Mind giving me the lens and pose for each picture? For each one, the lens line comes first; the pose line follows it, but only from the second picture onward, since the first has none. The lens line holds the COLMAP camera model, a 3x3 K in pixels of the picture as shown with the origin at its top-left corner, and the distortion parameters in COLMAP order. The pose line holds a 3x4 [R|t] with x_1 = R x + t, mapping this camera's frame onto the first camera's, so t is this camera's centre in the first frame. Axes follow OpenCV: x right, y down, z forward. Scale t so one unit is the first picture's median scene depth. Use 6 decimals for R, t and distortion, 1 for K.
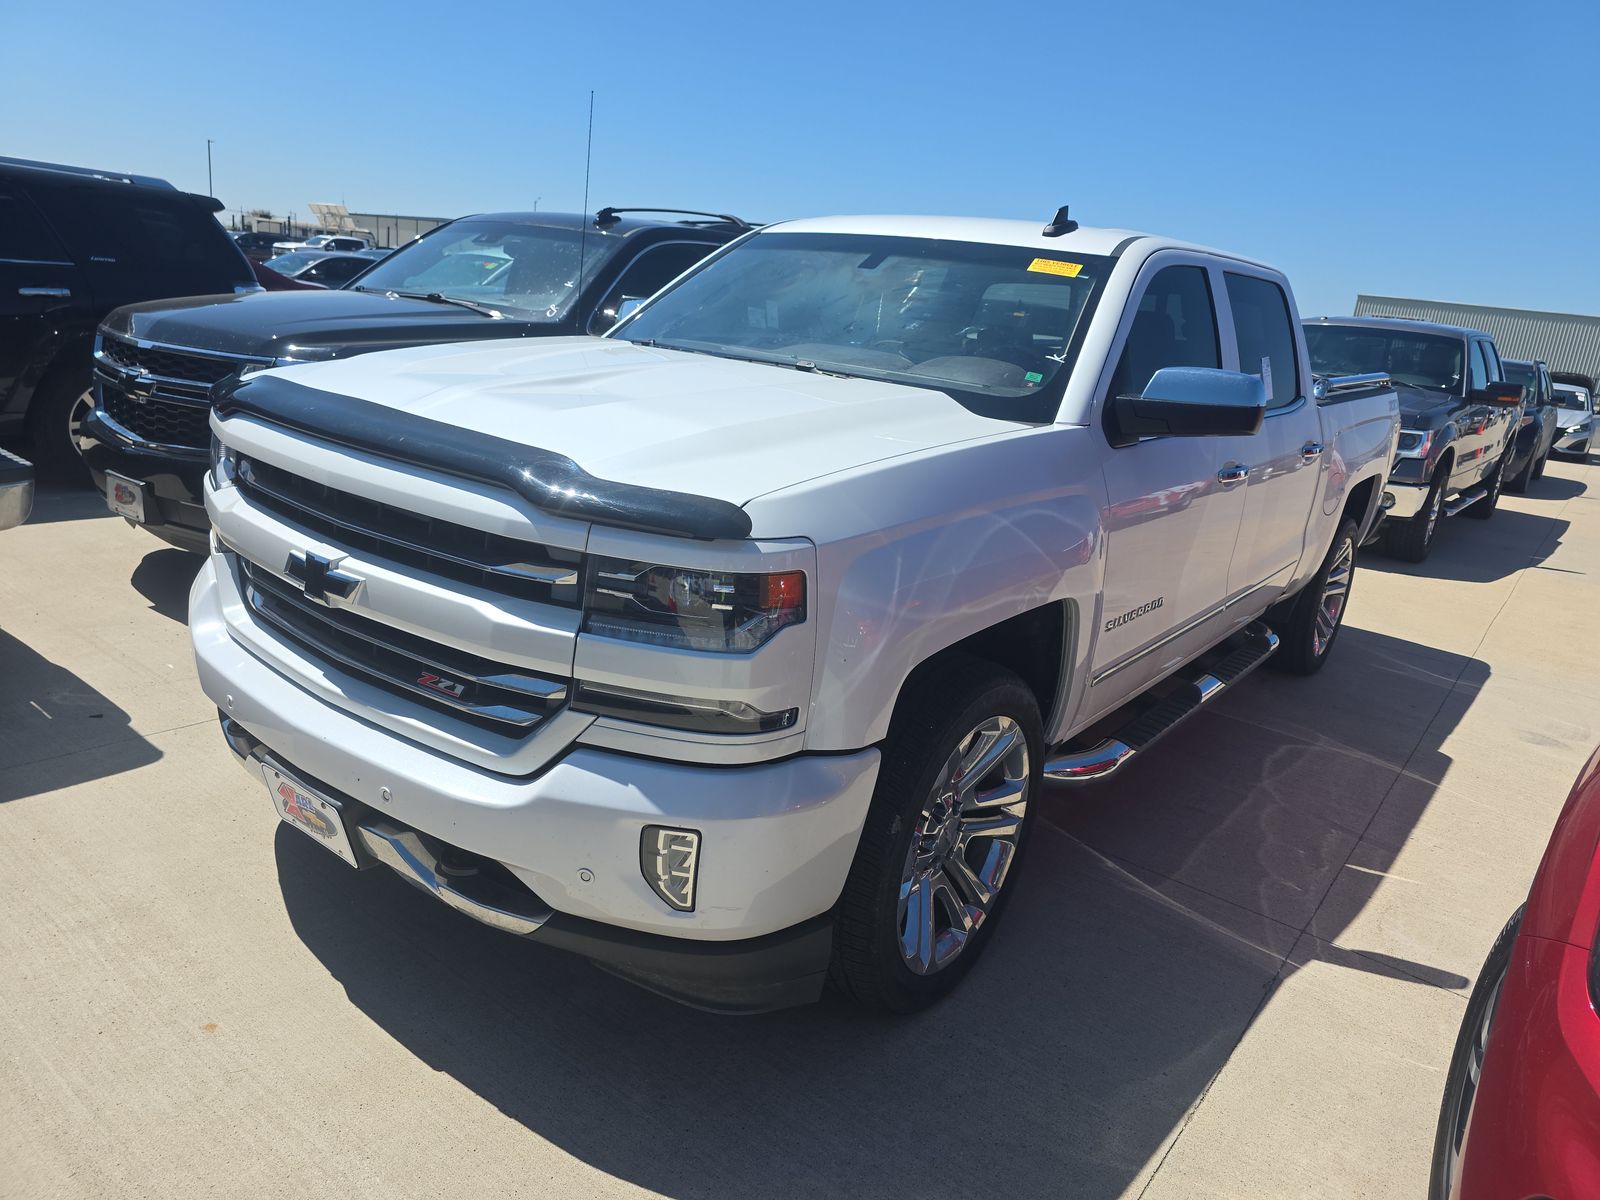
lens RADIAL K [[1045.8, 0, 800.0], [0, 1045.8, 600.0], [0, 0, 1]] dist [0.020598, -0.005933]
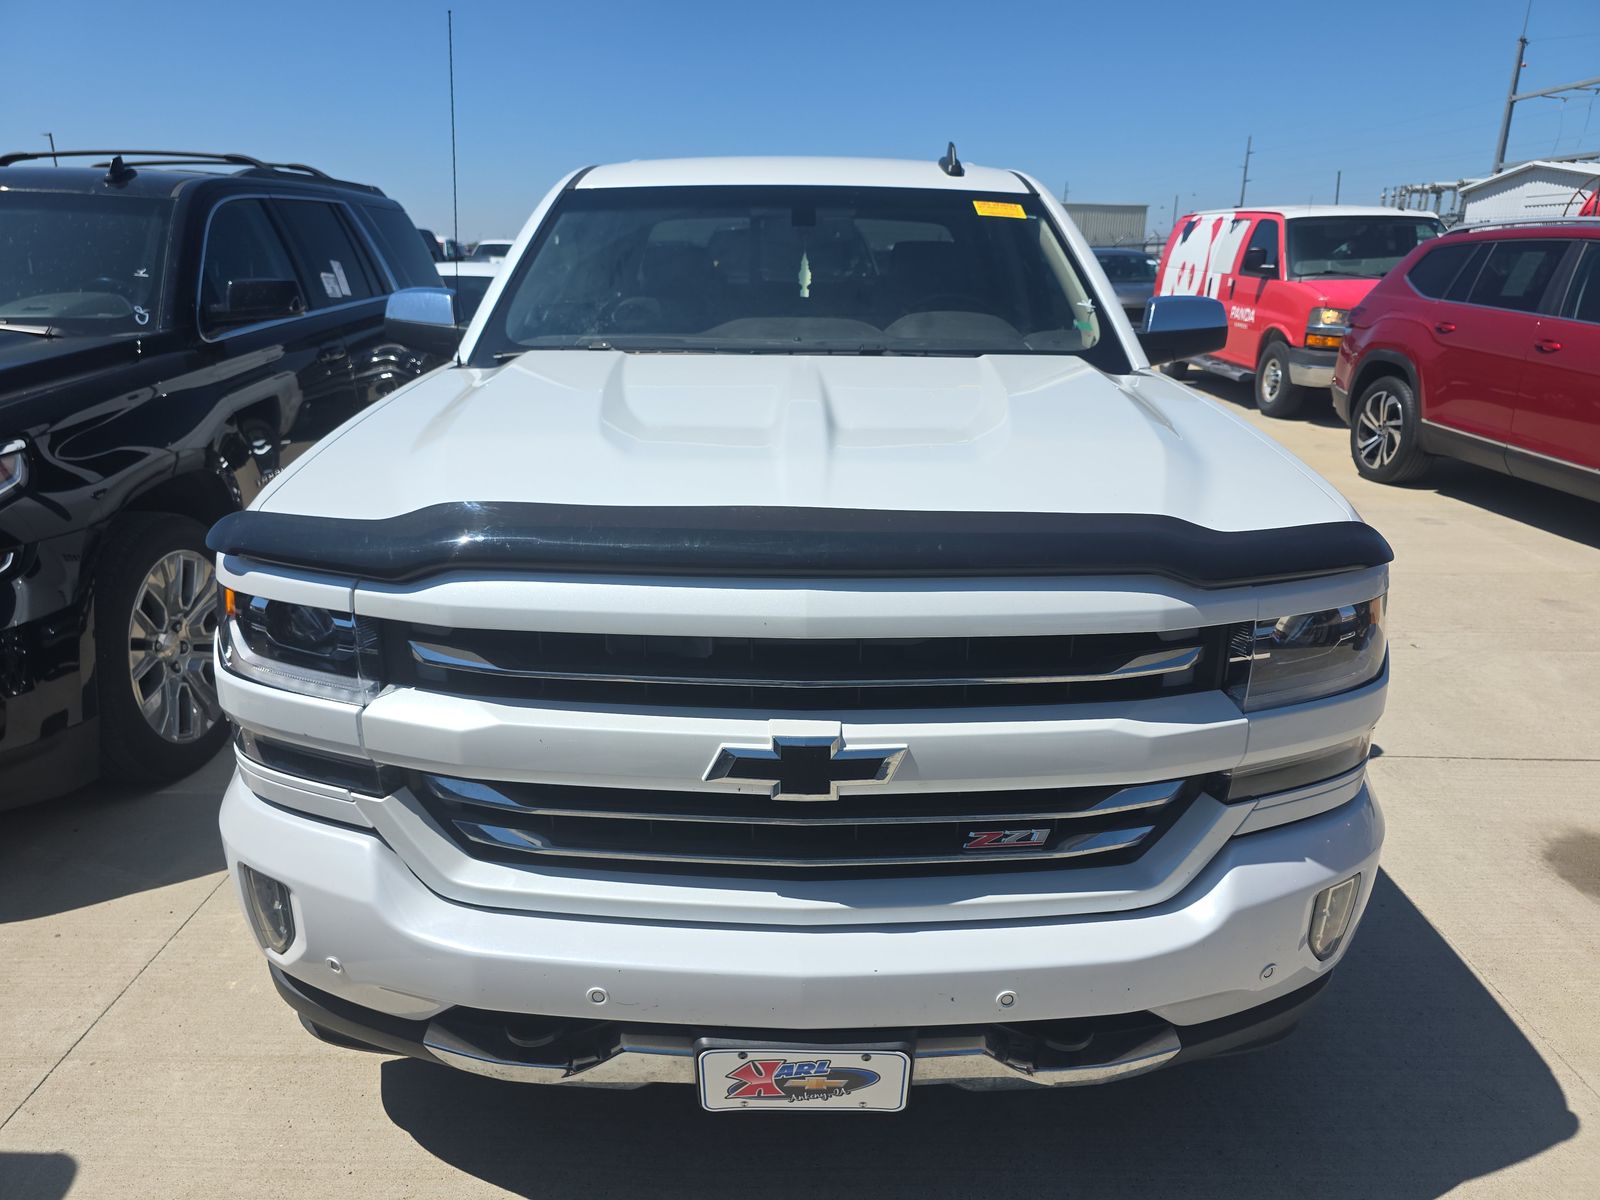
lens RADIAL K [[1085.7, 0, 800.0], [0, 1085.7, 600.0], [0, 0, 1]] dist [0.009888, -0.004287]
pose [[0.804205, -0.275024, 0.526892, -0.829476], [0.237921, 0.961337, 0.138651, -0.235517], [-0.544654, 0.013855, 0.838547, 0.395720]]
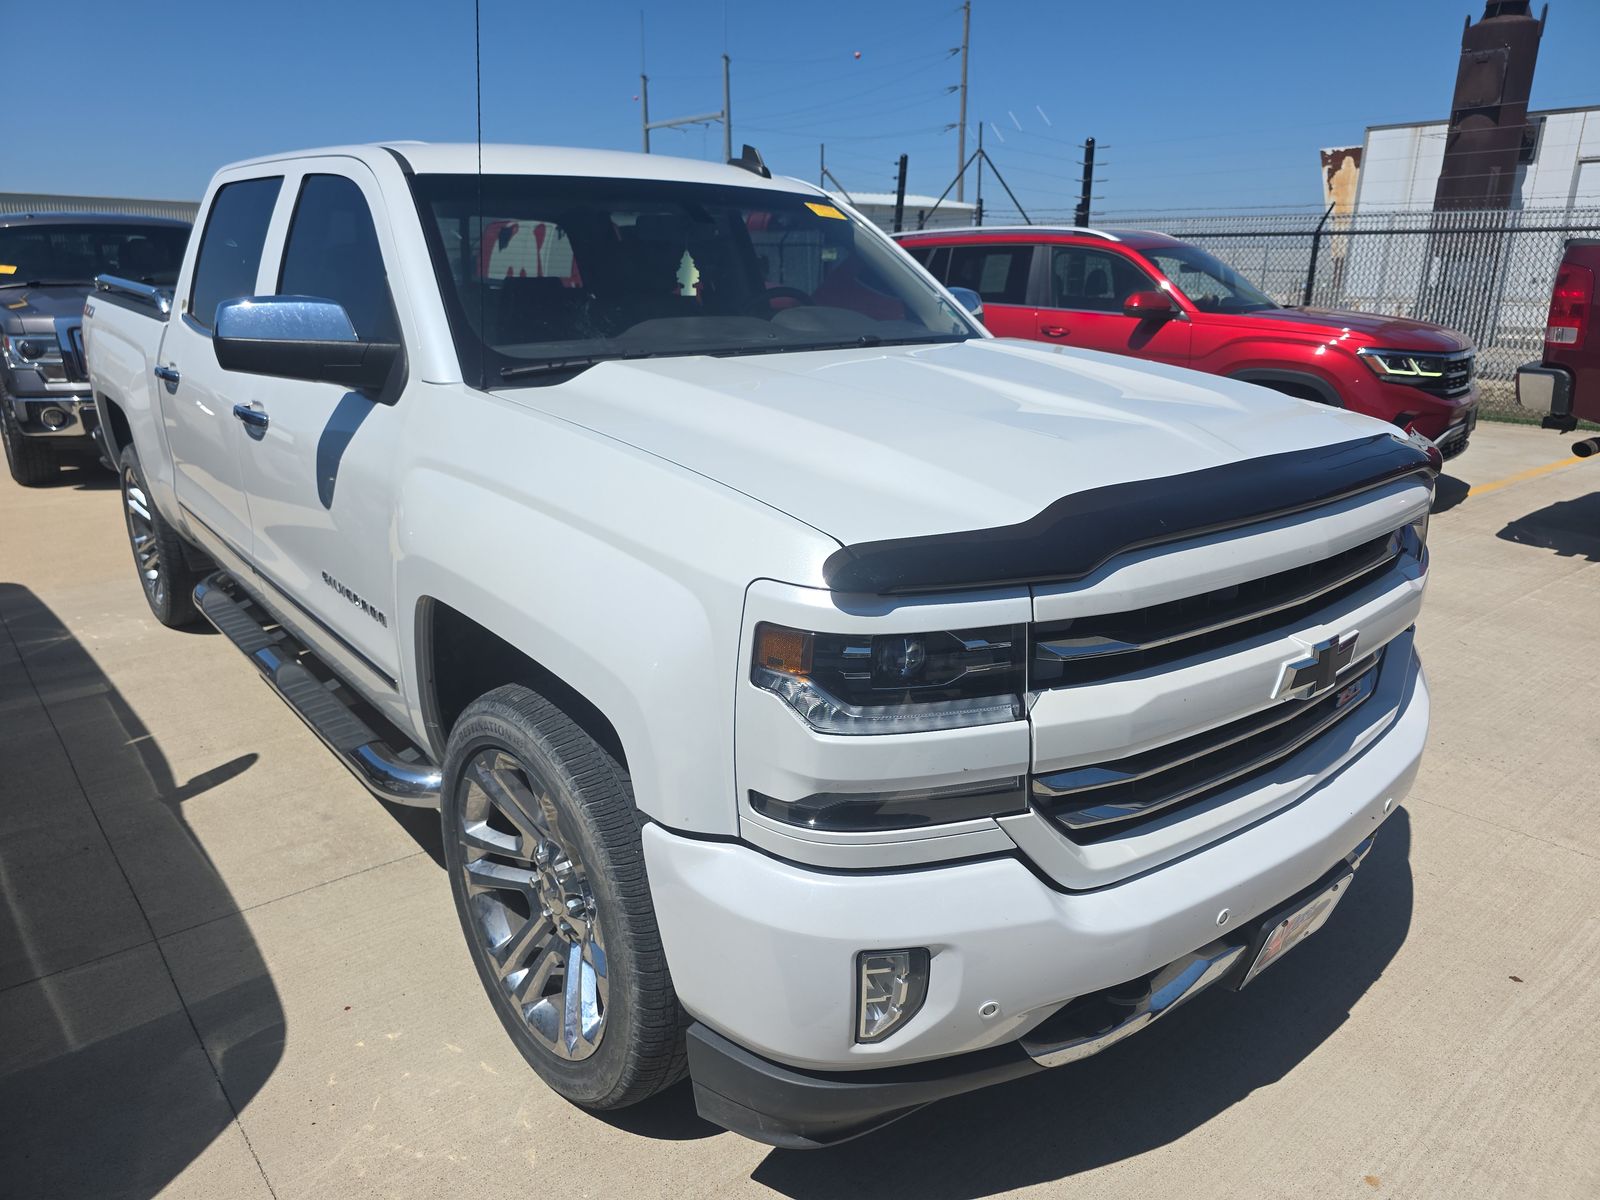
lens RADIAL K [[1085.7, 0, 800.0], [0, 1085.7, 600.0], [0, 0, 1]] dist [0.009888, -0.004287]
pose [[0.243232, -0.389167, 0.888475, -1.355346], [0.292451, 0.902781, 0.315371, -0.482343], [-0.924830, 0.183127, 0.333398, 1.110595]]
